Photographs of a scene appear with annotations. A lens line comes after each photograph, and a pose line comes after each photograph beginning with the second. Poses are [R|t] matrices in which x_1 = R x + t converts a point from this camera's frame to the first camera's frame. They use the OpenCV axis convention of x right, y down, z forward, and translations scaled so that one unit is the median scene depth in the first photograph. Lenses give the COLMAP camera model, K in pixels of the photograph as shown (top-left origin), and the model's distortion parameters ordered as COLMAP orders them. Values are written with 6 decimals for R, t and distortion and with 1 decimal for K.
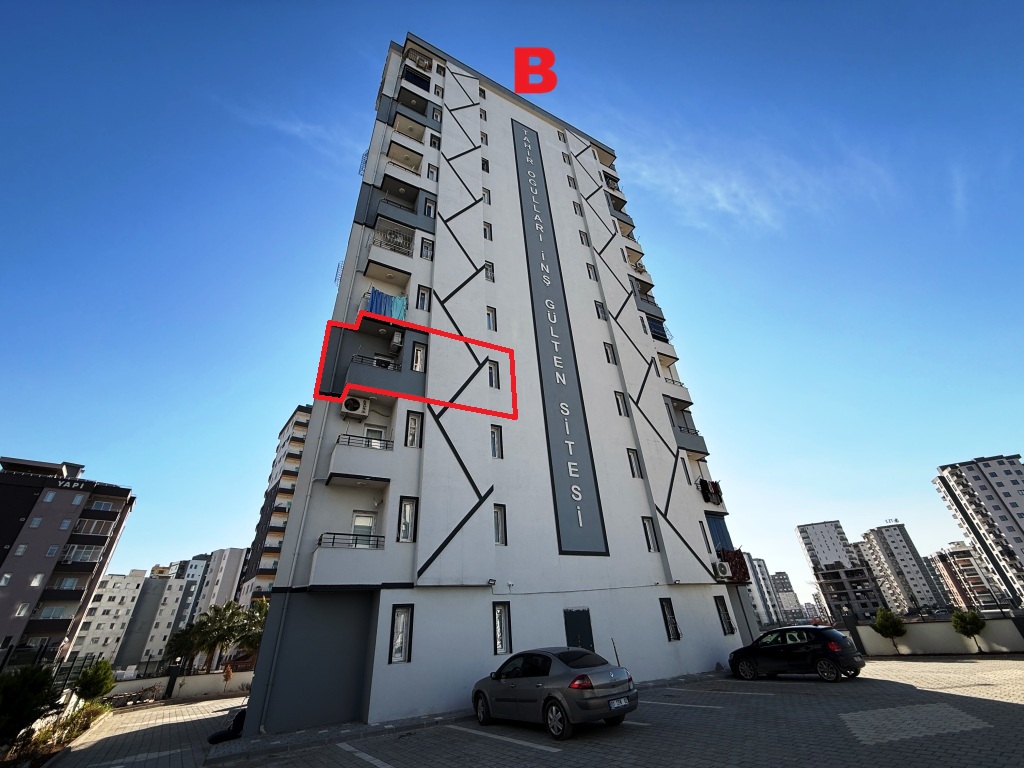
lens RADIAL K [[406.7, 0, 507.5], [0, 406.7, 382.3], [0, 0, 1]] dist [0.000483, 0.000305]
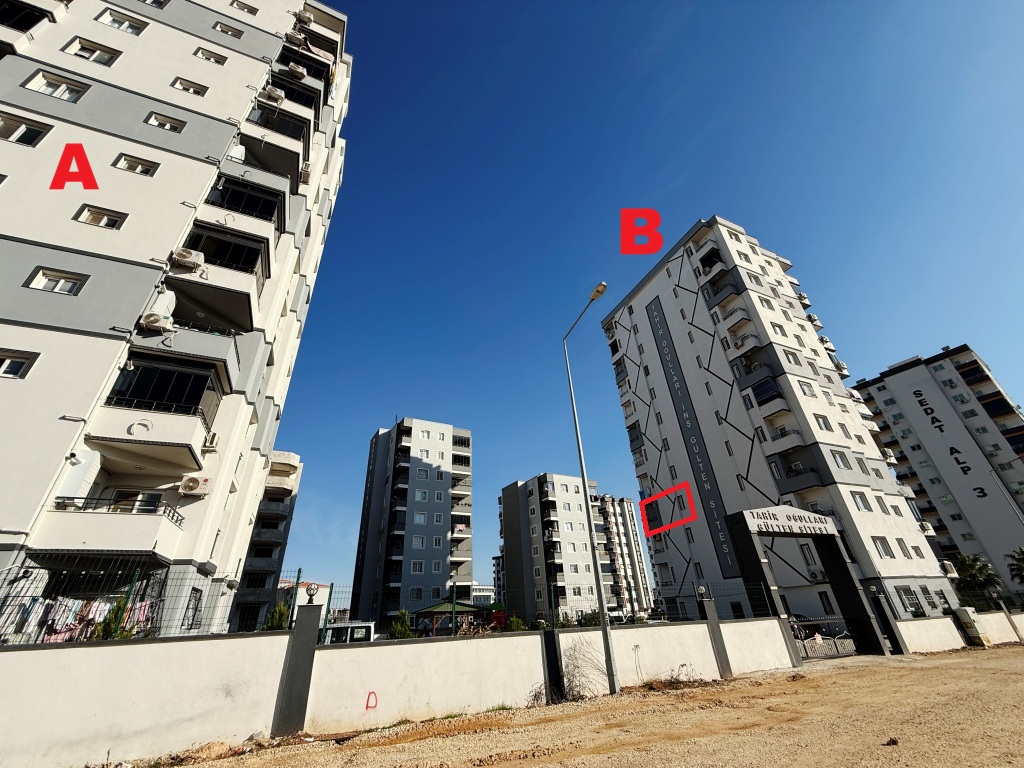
lens RADIAL K [[406.7, 0, 507.5], [0, 406.7, 382.3], [0, 0, 1]] dist [0.000483, 0.000305]
pose [[-0.074483, -0.451136, -0.889342, 2.533216], [0.565694, 0.715327, -0.410241, -0.126626], [0.821245, -0.533651, 0.201925, 0.080410]]
